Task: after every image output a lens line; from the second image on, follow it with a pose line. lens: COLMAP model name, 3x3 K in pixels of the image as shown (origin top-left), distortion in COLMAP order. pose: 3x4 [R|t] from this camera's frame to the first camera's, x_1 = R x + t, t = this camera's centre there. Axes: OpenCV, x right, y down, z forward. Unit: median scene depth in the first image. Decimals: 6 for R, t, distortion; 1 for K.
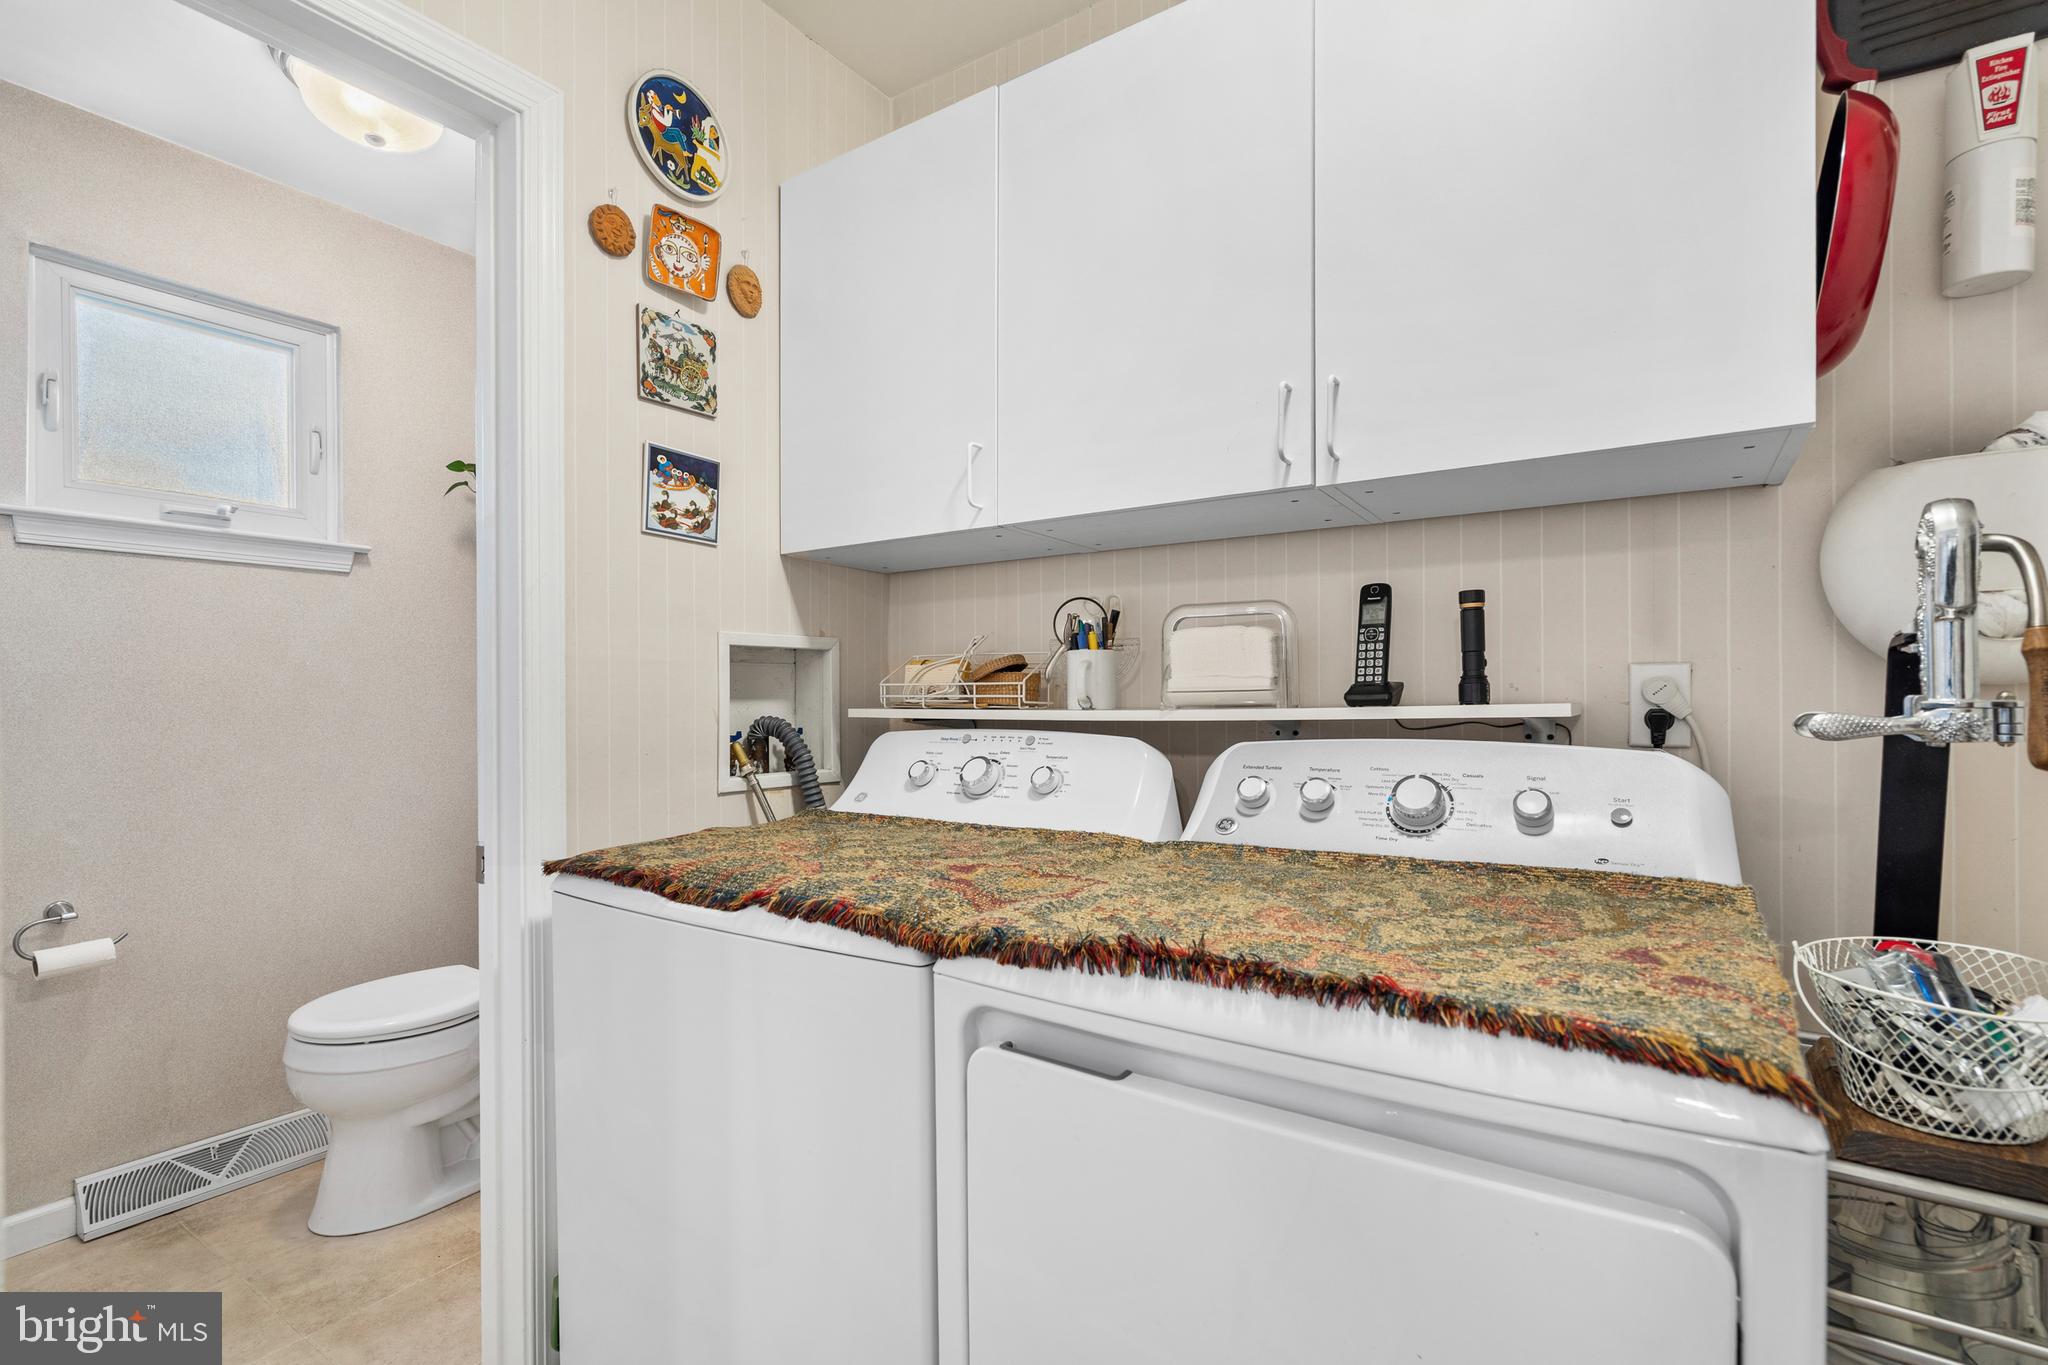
lens RADIAL K [[939.6, 0, 1033.0], [0, 939.6, 699.0], [0, 0, 1]] dist [-0.002537, -0.000340]
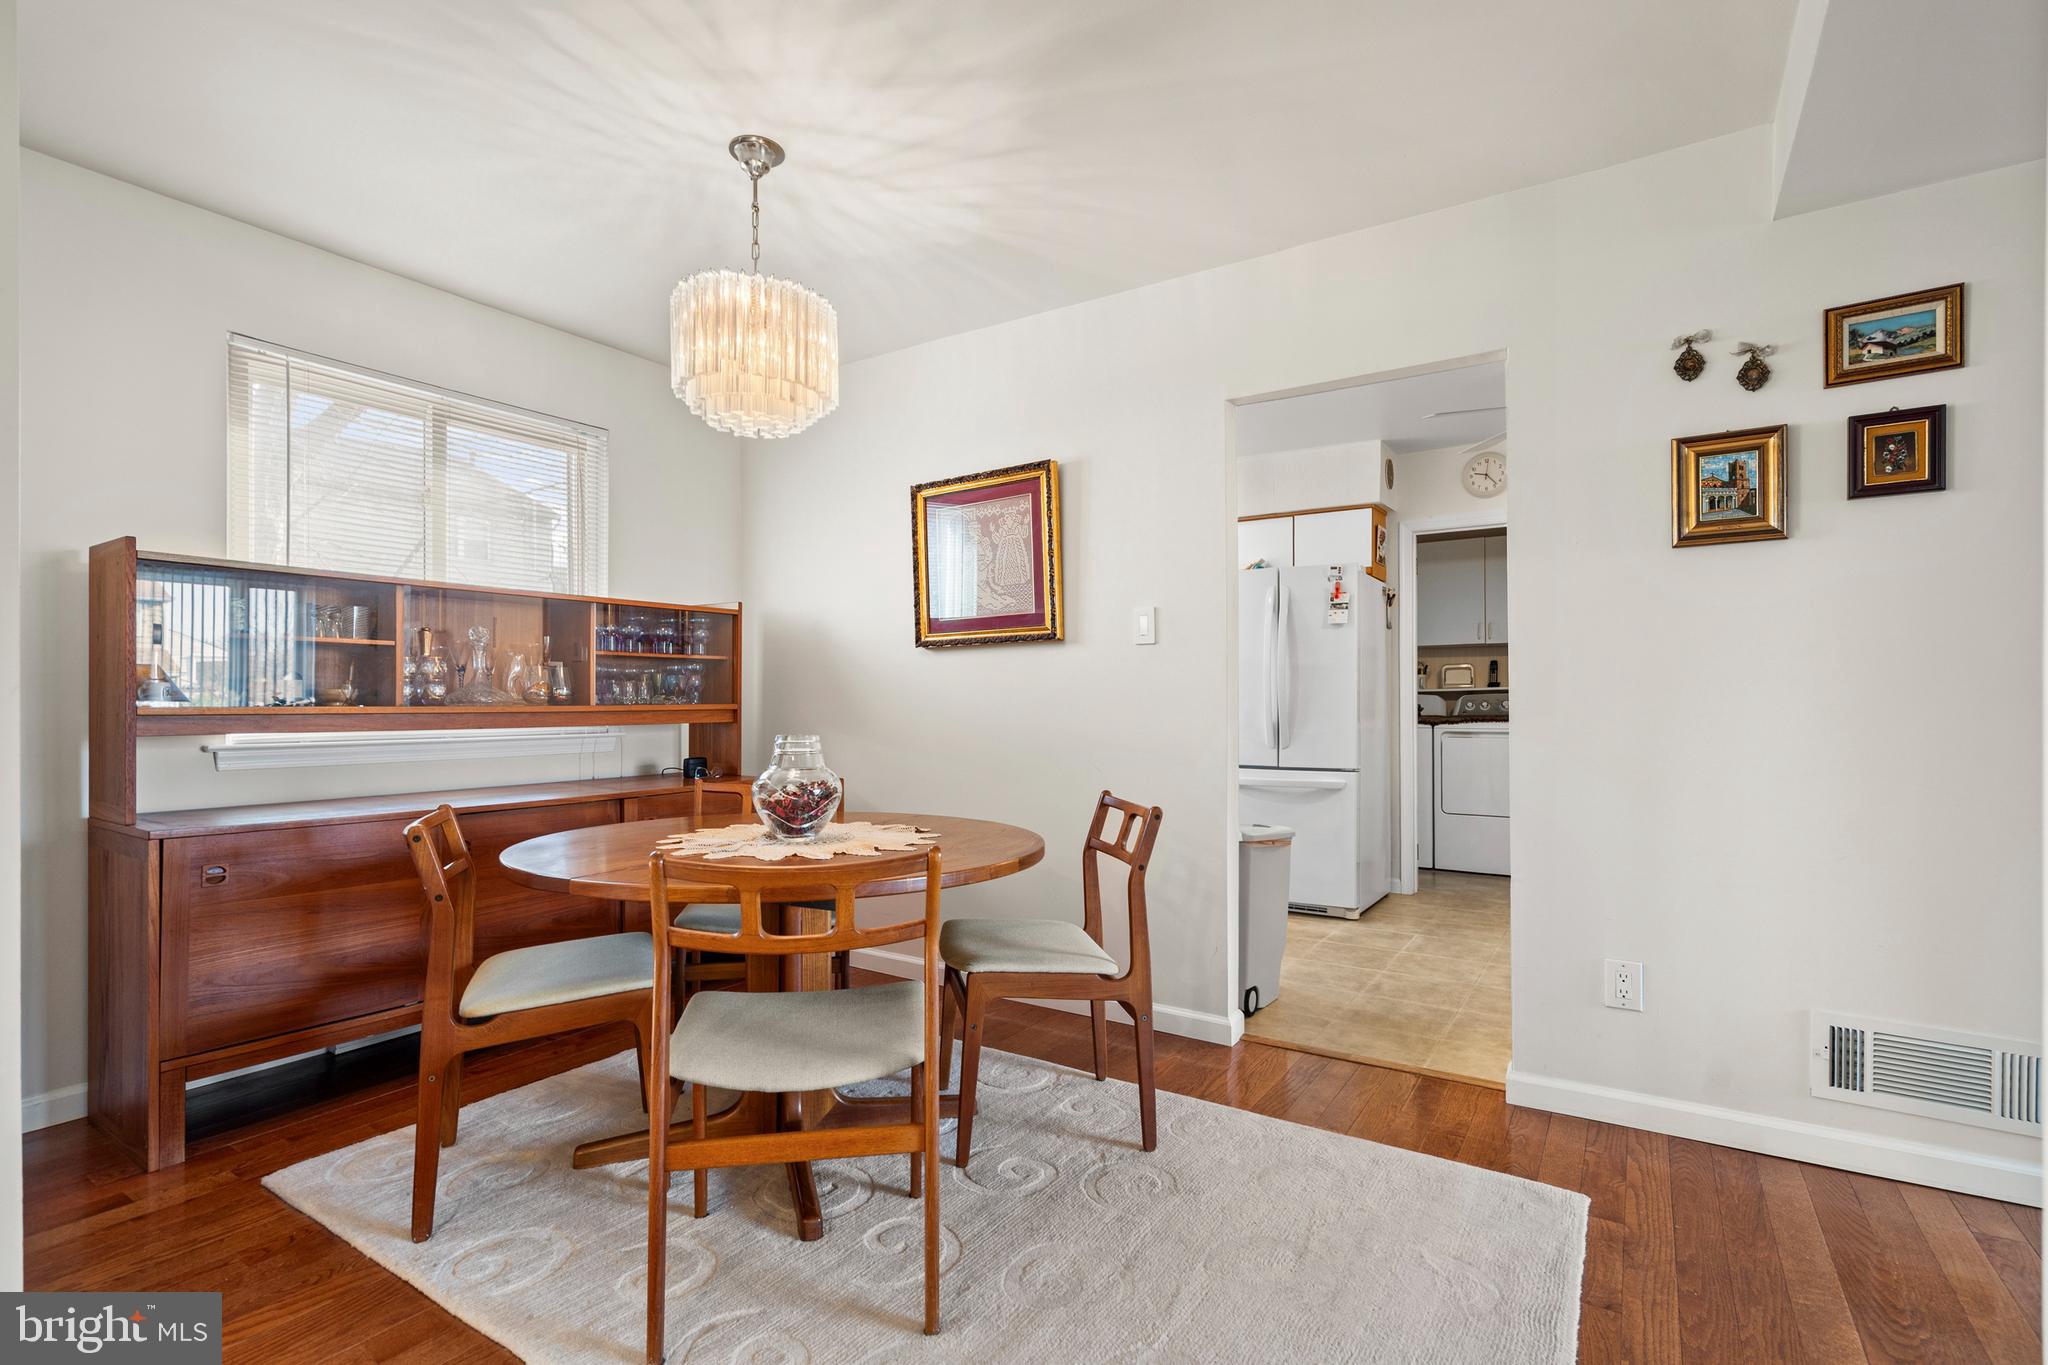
lens RADIAL K [[939.6, 0, 1026.3], [0, 939.6, 694.0], [0, 0, 1]] dist [-0.002537, -0.000340]
pose [[0.999992, -0.003300, -0.002151, -1.912102], [0.003284, 0.999969, -0.007184, 0.064795], [0.002174, 0.007177, 0.999972, -3.600043]]
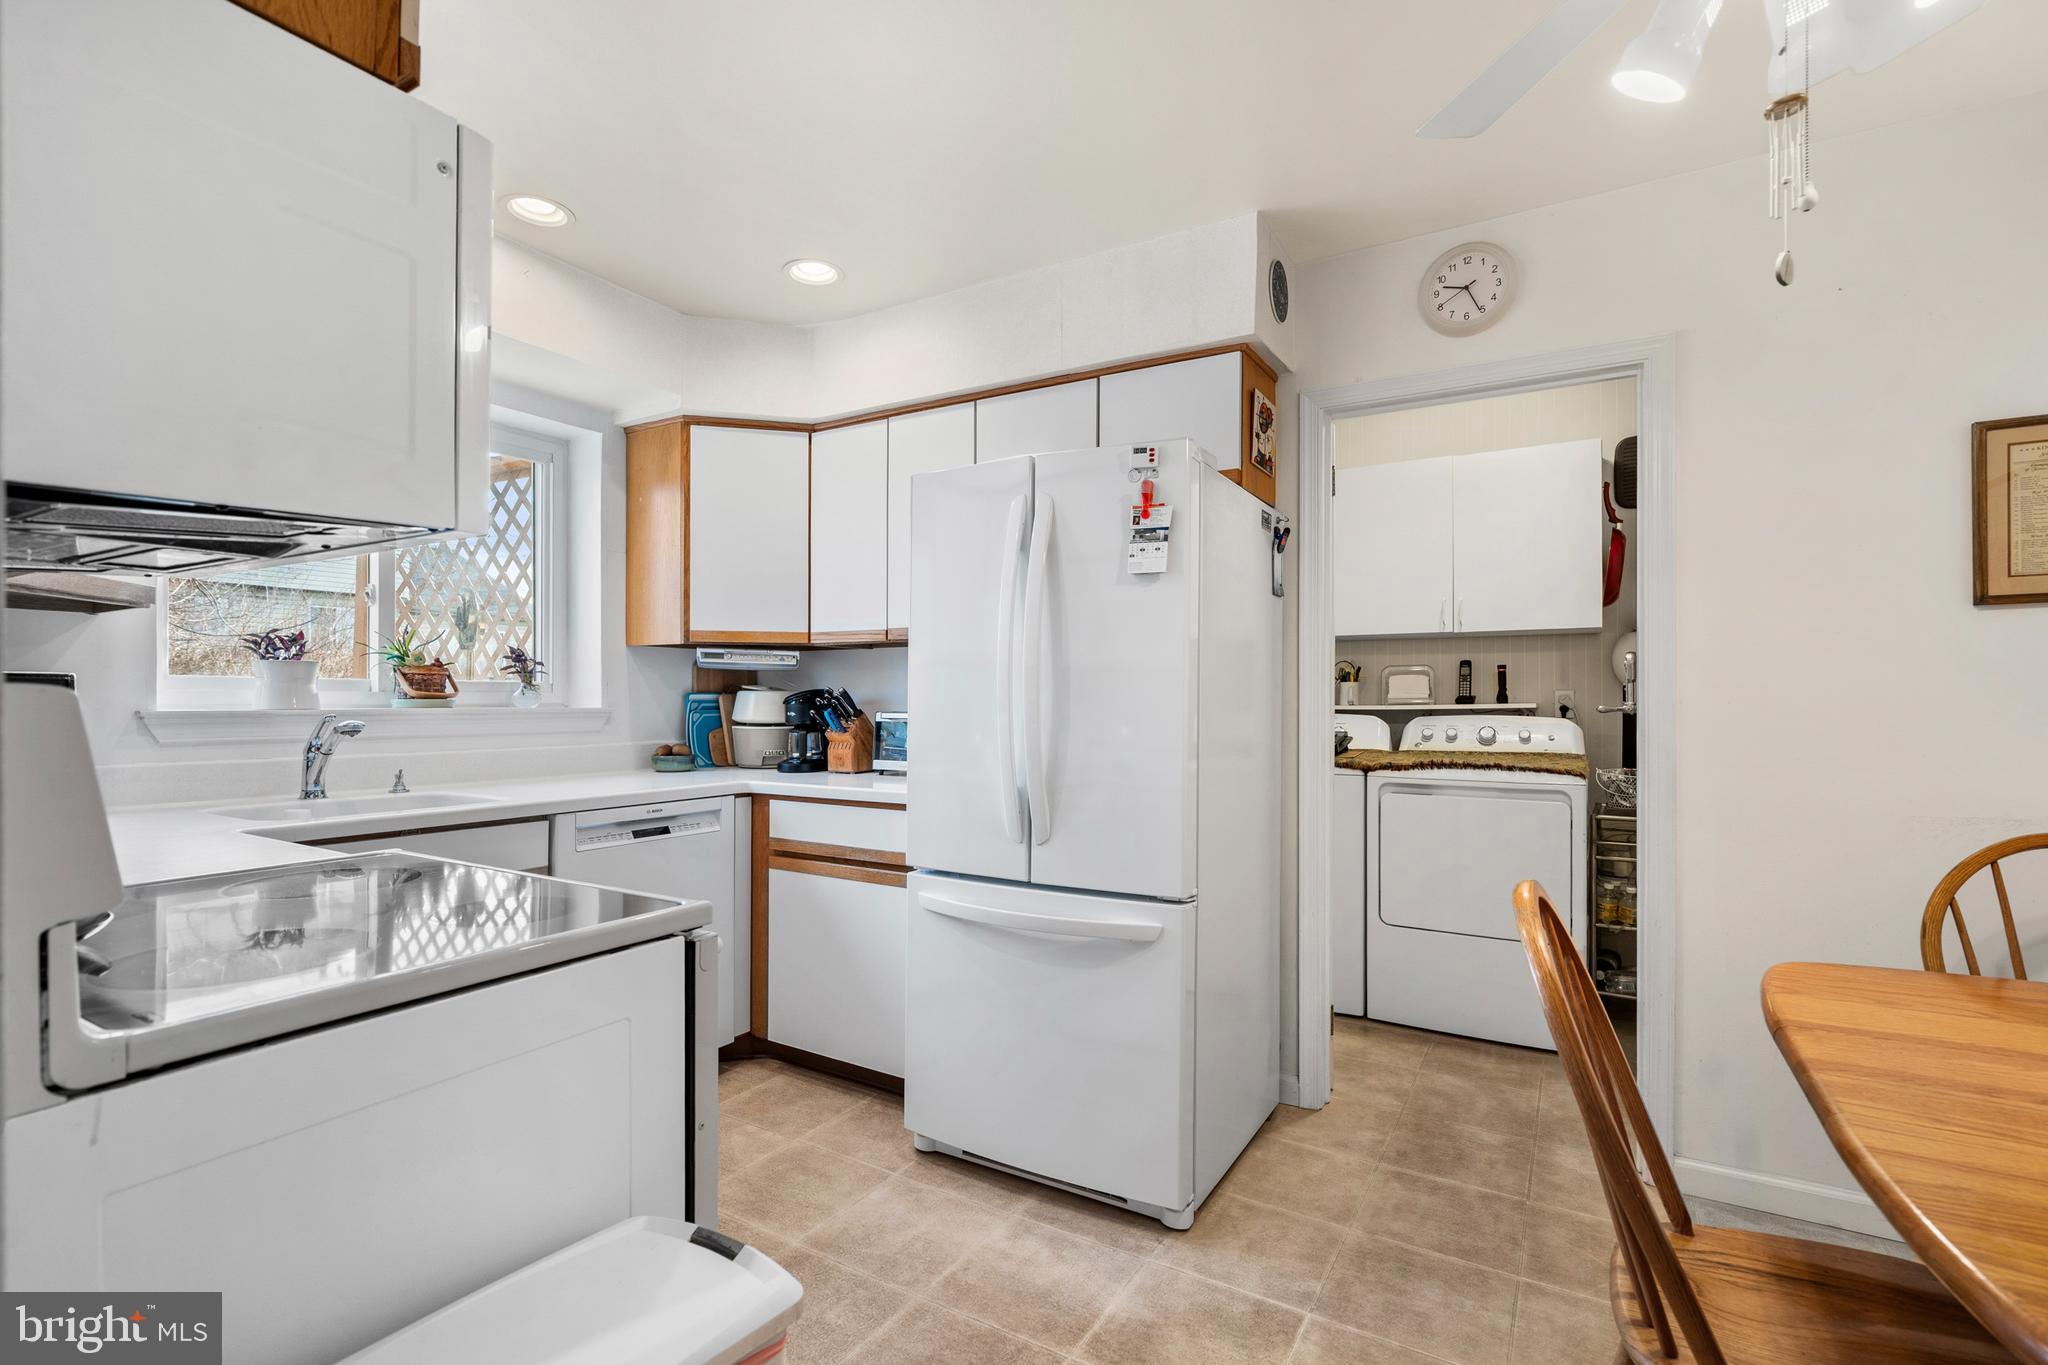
lens RADIAL K [[939.6, 0, 1013.9], [0, 939.6, 688.5], [0, 0, 1]] dist [-0.002537, -0.000340]
pose [[0.999429, 0.002179, 0.033706, -1.068432], [-0.001810, 0.999938, -0.010964, -0.005065], [-0.033728, 0.010896, 0.999372, -1.739620]]
